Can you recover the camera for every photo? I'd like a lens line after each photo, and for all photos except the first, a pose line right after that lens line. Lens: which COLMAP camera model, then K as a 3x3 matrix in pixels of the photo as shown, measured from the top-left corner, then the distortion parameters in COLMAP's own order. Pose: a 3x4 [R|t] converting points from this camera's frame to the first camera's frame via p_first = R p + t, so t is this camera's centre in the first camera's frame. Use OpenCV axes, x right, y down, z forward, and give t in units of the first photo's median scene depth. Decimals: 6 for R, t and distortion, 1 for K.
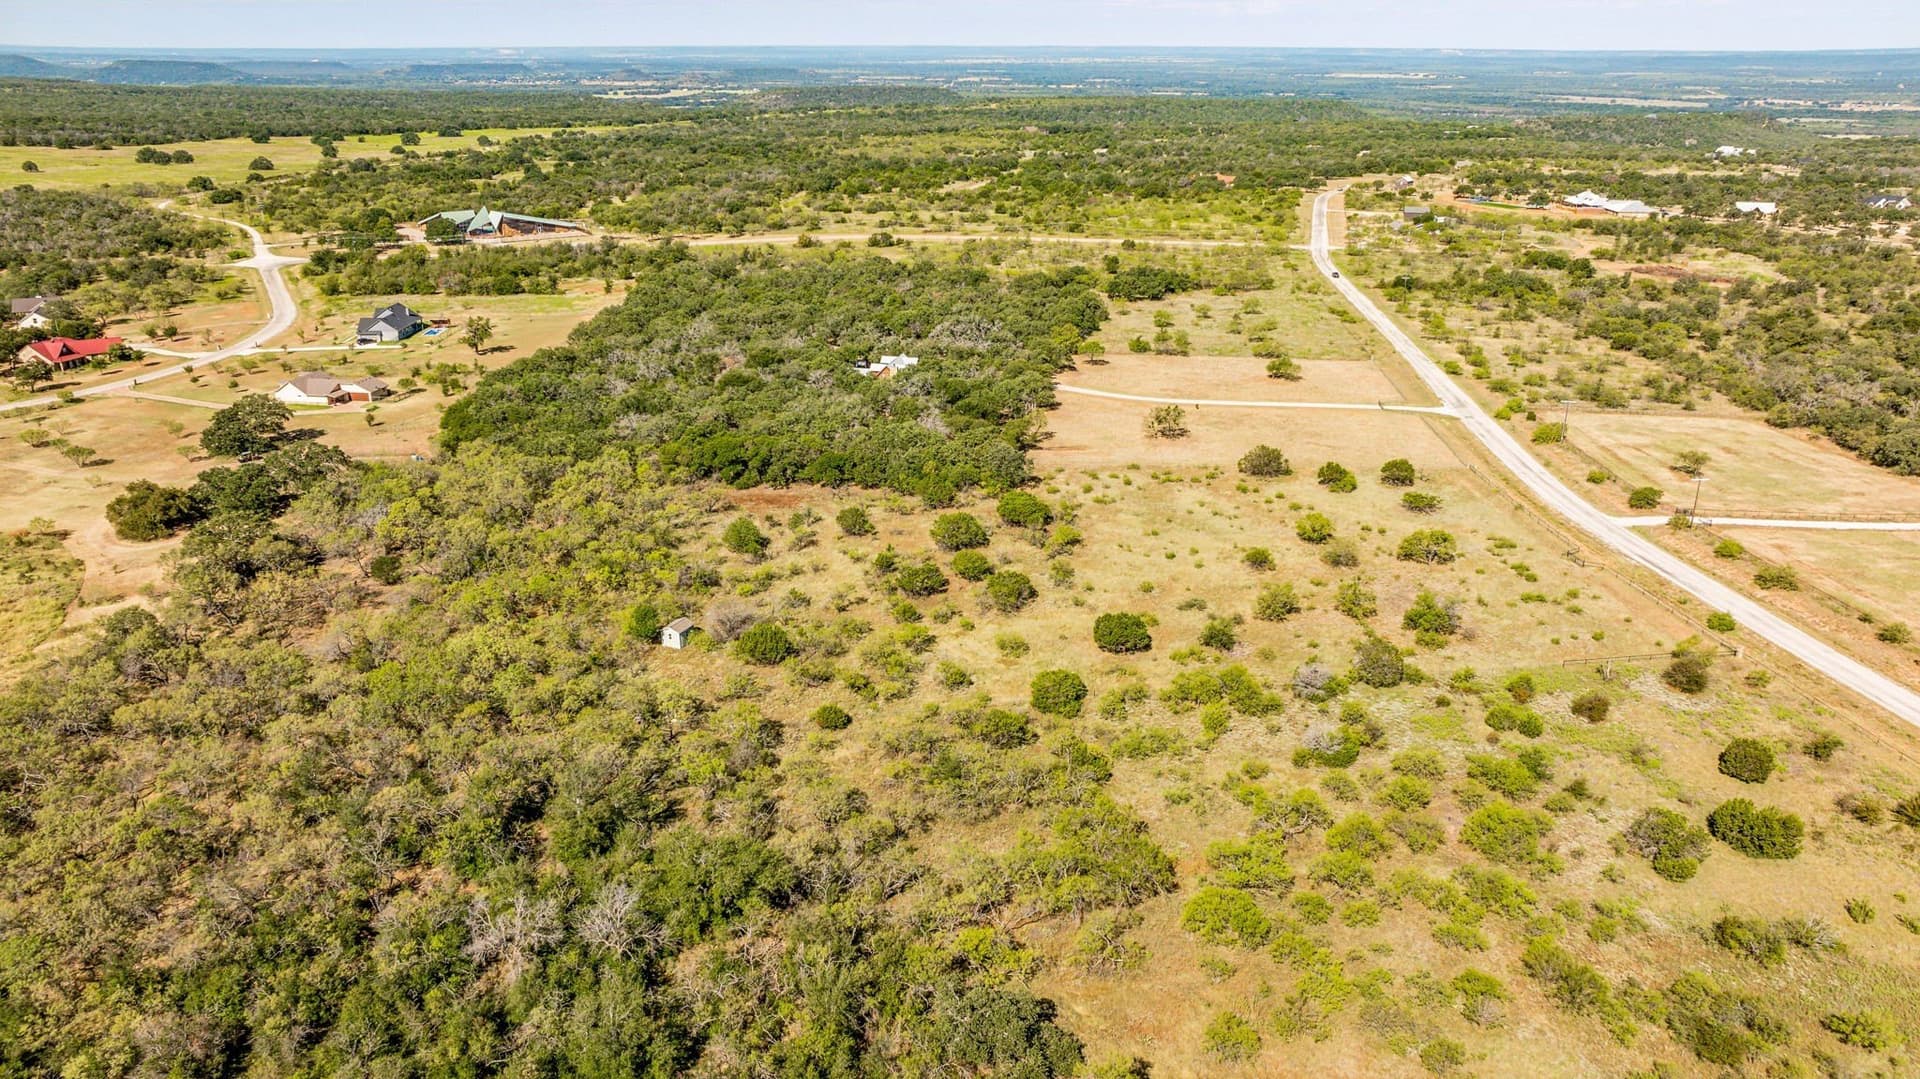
lens RADIAL K [[1367.4, 0, 979.5], [0, 1367.4, 536.0], [0, 0, 1]] dist [-0.027957, 0.018278]
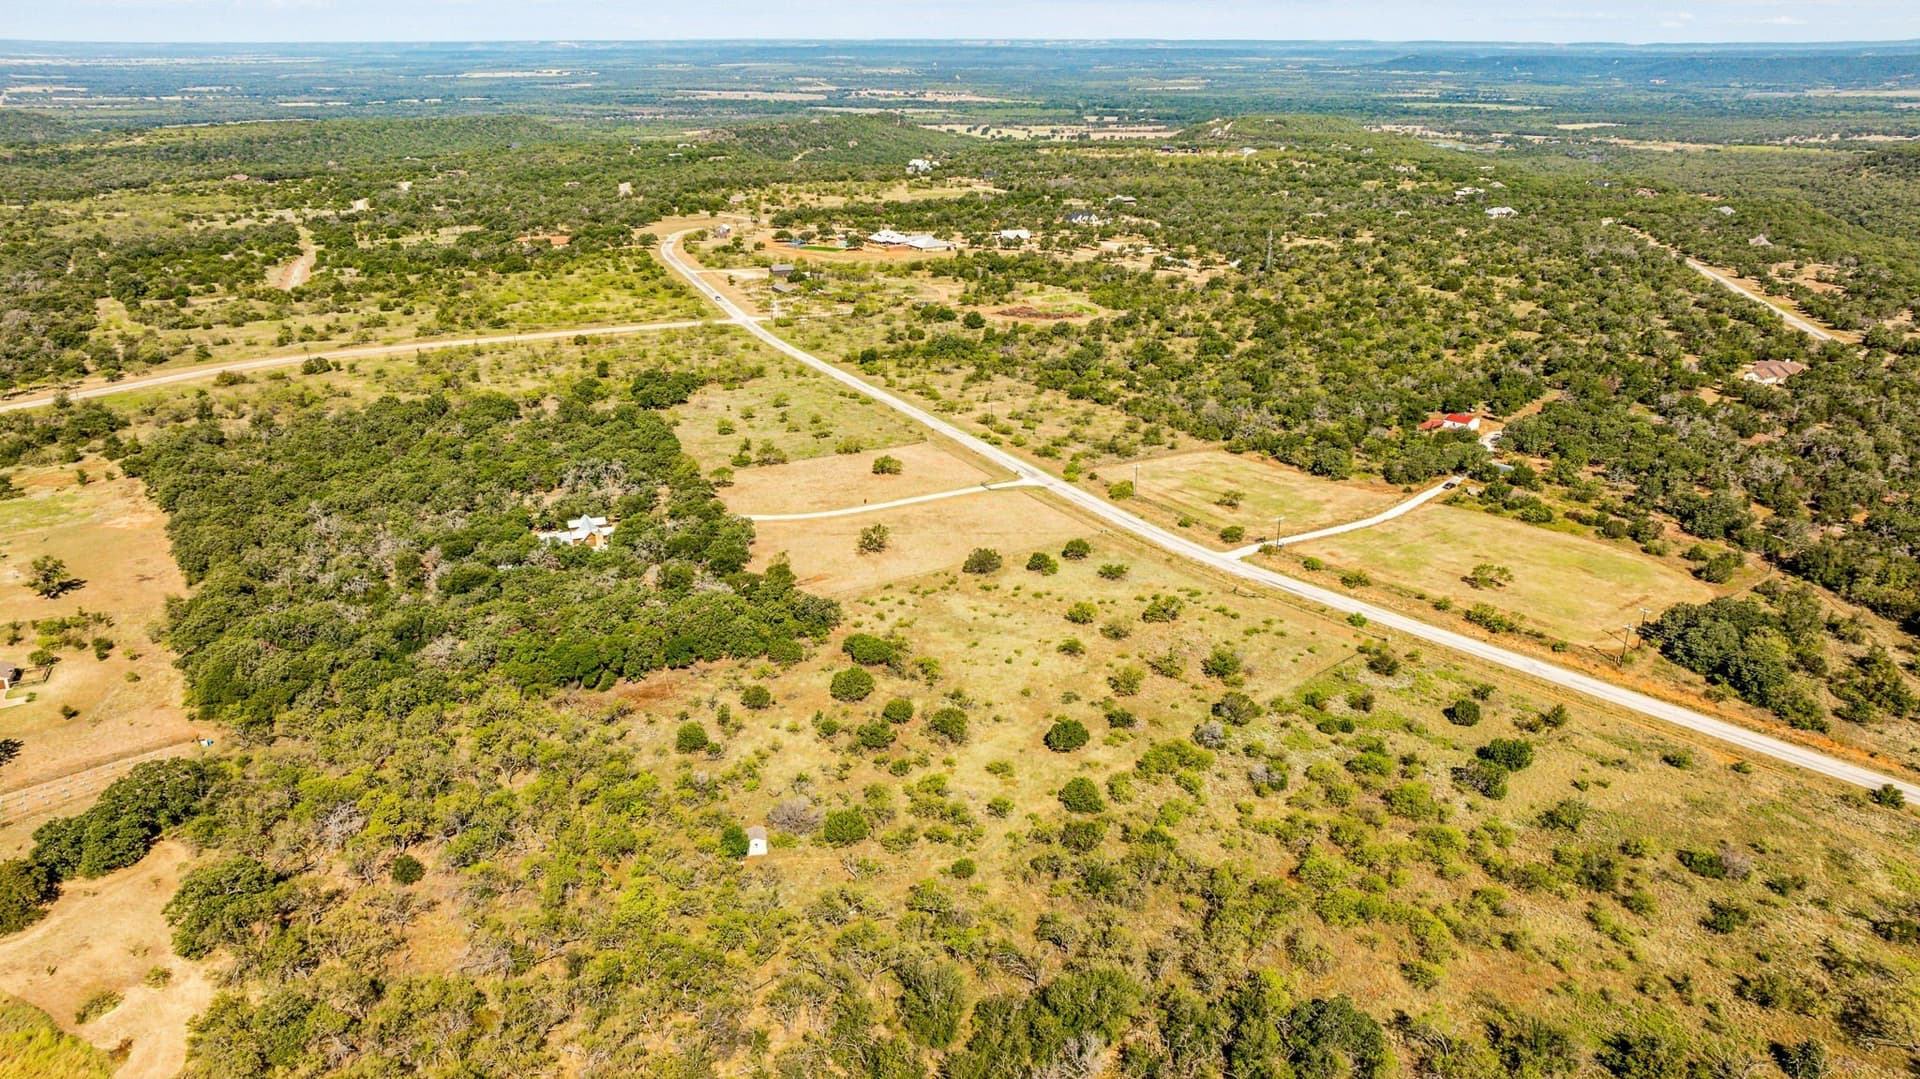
lens RADIAL K [[1367.4, 0, 968.3], [0, 1367.4, 541.8], [0, 0, 1]] dist [-0.027957, 0.018278]
pose [[0.830011, -0.197404, 0.521644, -0.396918], [0.191895, 0.979245, 0.065240, -0.137274], [-0.523696, 0.045951, 0.850665, -0.049749]]
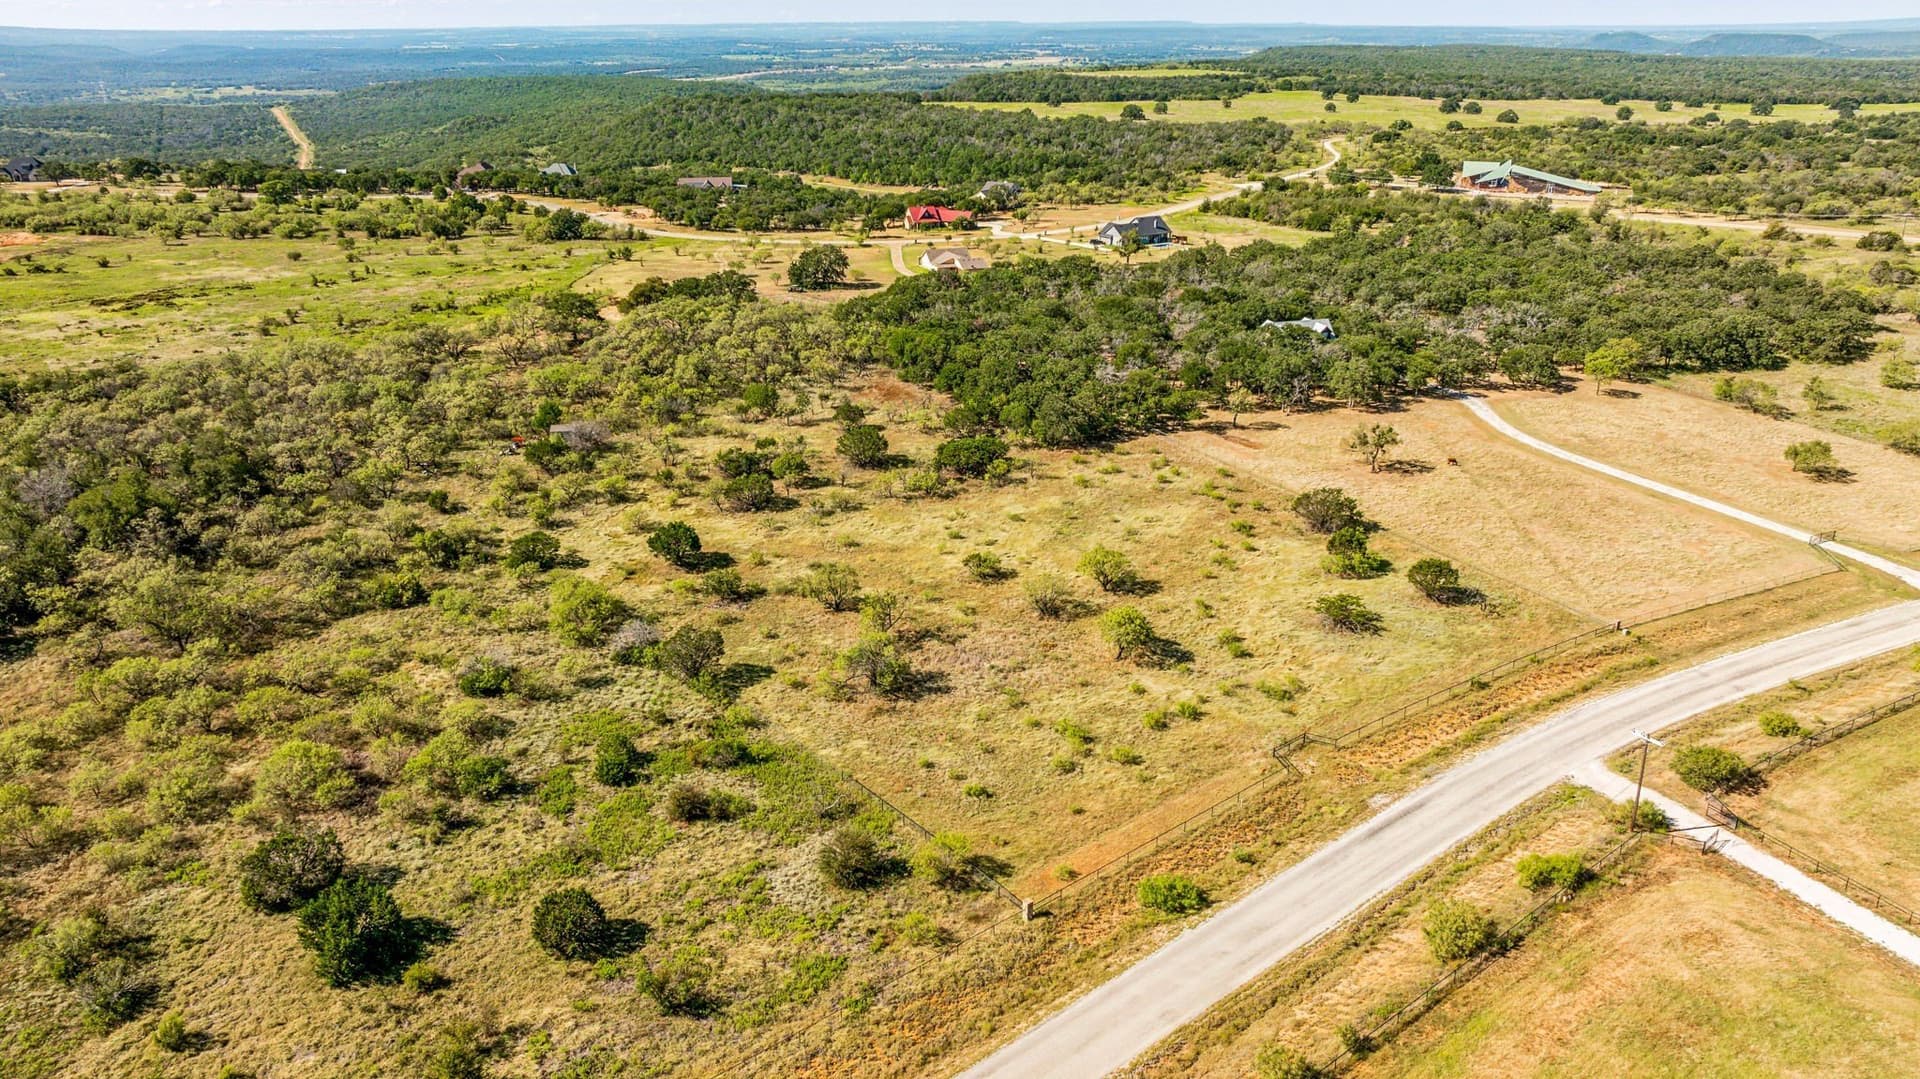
lens RADIAL K [[1367.4, 0, 957.2], [0, 1367.4, 532.1], [0, 0, 1]] dist [-0.027957, 0.018278]
pose [[0.501893, 0.297951, -0.811990, 0.604551], [-0.287544, 0.942874, 0.168246, -0.094484], [0.815734, 0.149041, 0.558896, 0.401401]]
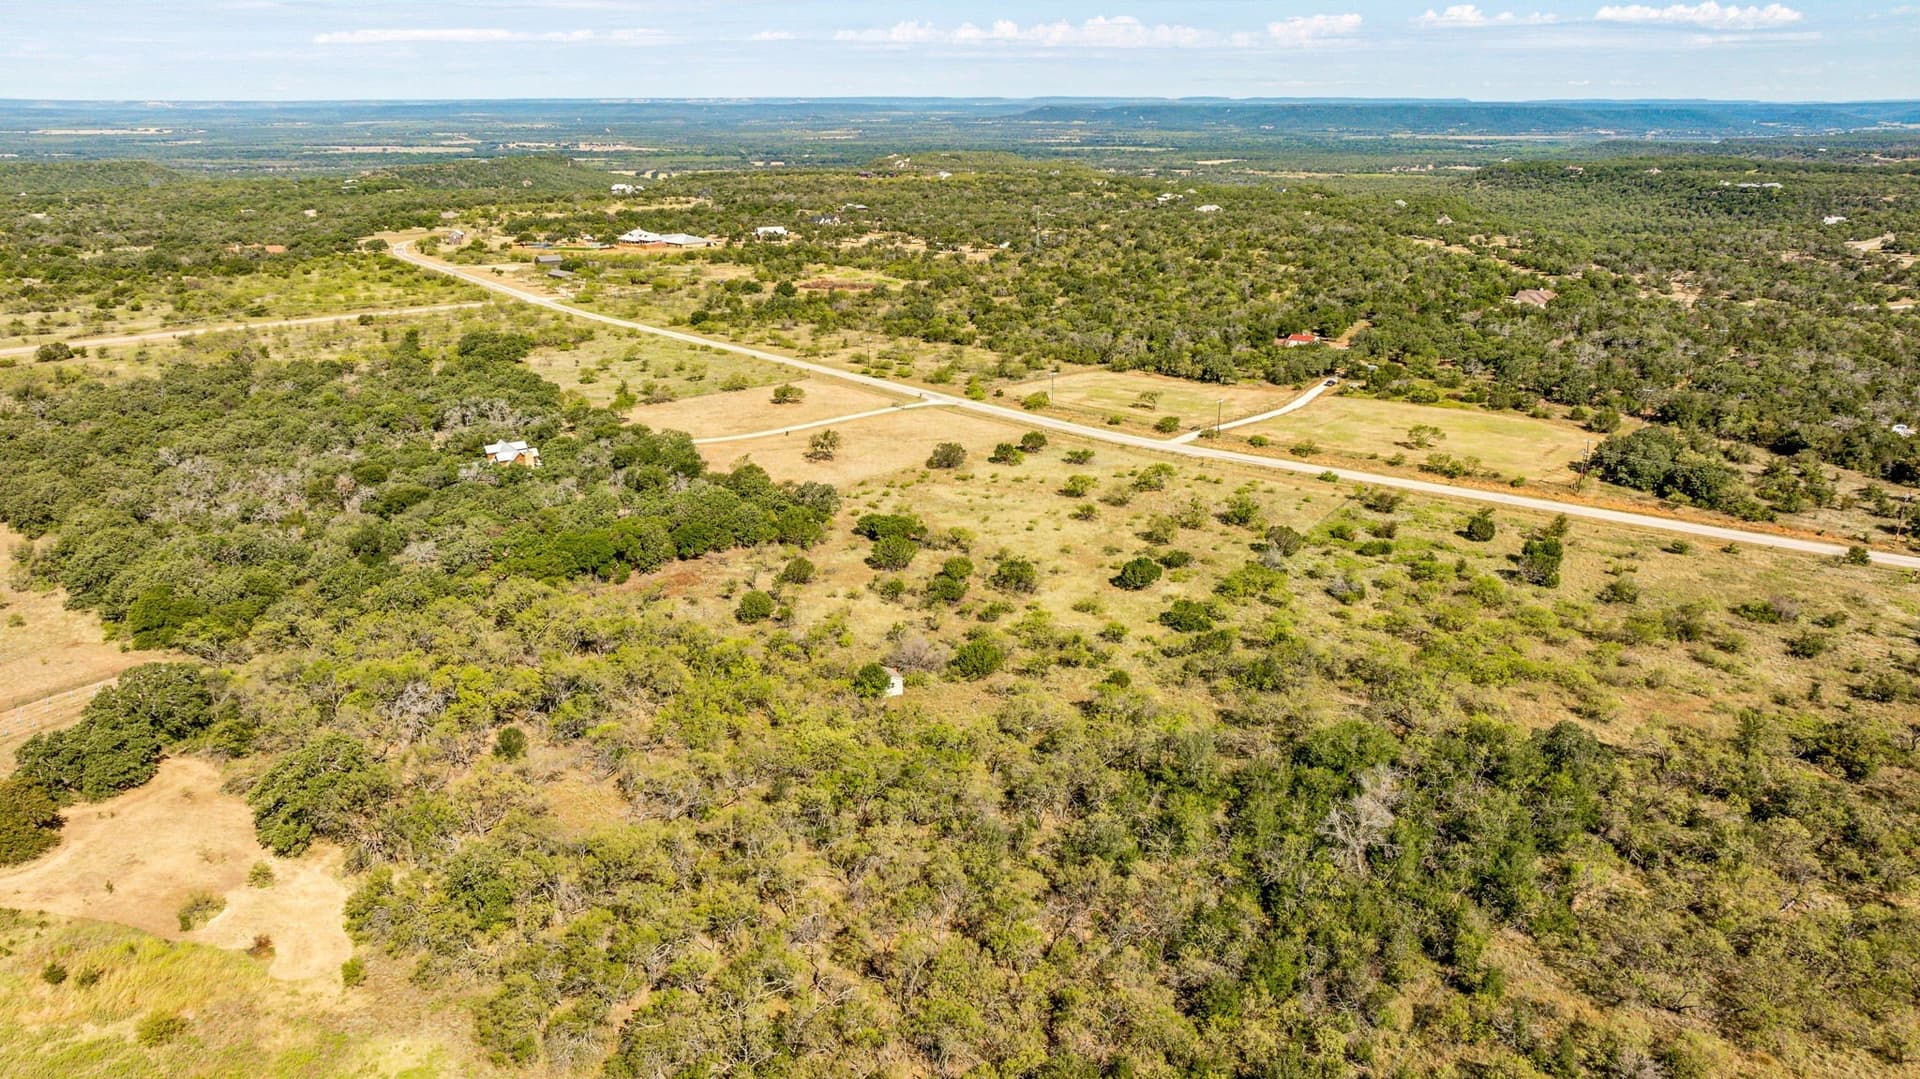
lens RADIAL K [[1367.4, 0, 960.0], [0, 1367.4, 544.2], [0, 0, 1]] dist [-0.027957, 0.018278]
pose [[0.669744, -0.235514, 0.704256, -0.575492], [0.254739, 0.963693, 0.080019, -0.064290], [-0.697532, 0.125810, 0.705422, 0.132665]]
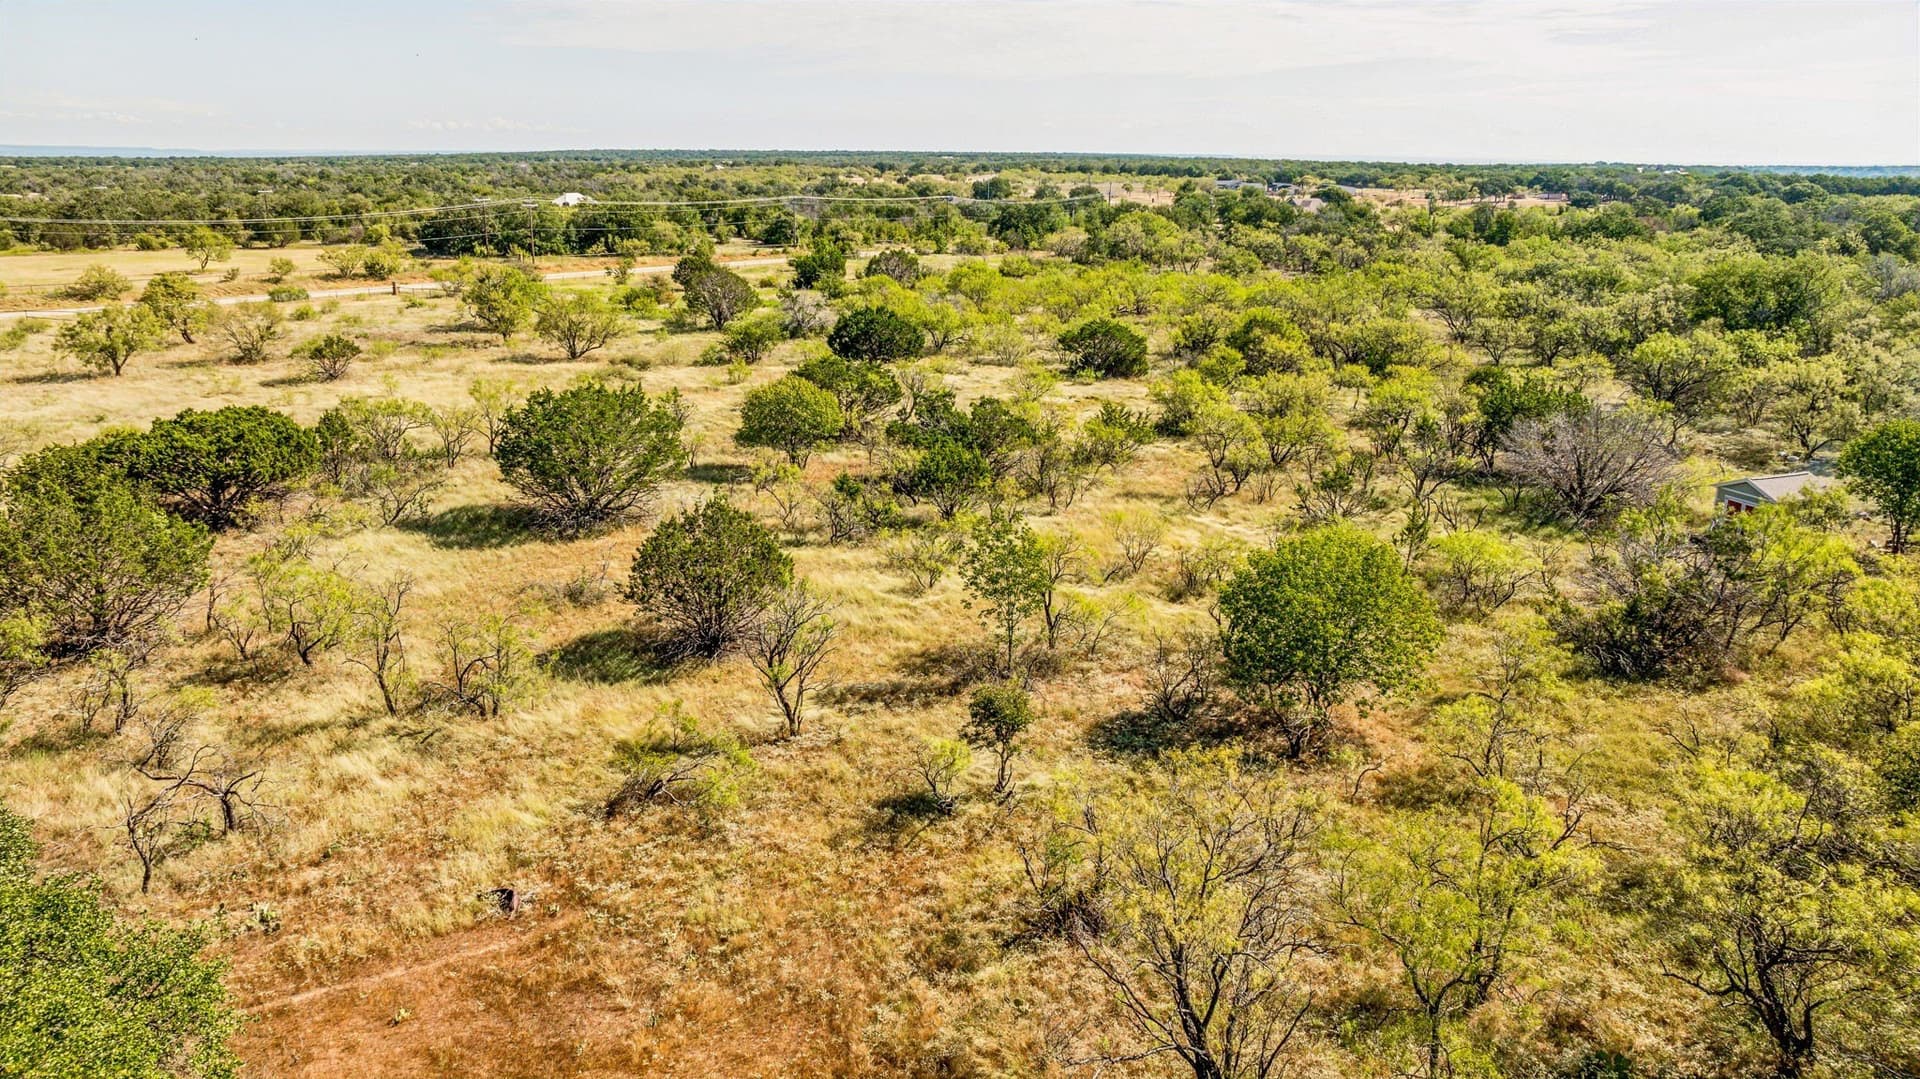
lens RADIAL K [[1367.4, 0, 966.2], [0, 1367.4, 535.4], [0, 0, 1]] dist [-0.027957, 0.018278]
pose [[-0.721308, -0.195666, 0.664402, -0.190633], [0.229641, 0.837444, 0.495937, -0.080085], [-0.653437, 0.510297, -0.559122, 0.835957]]
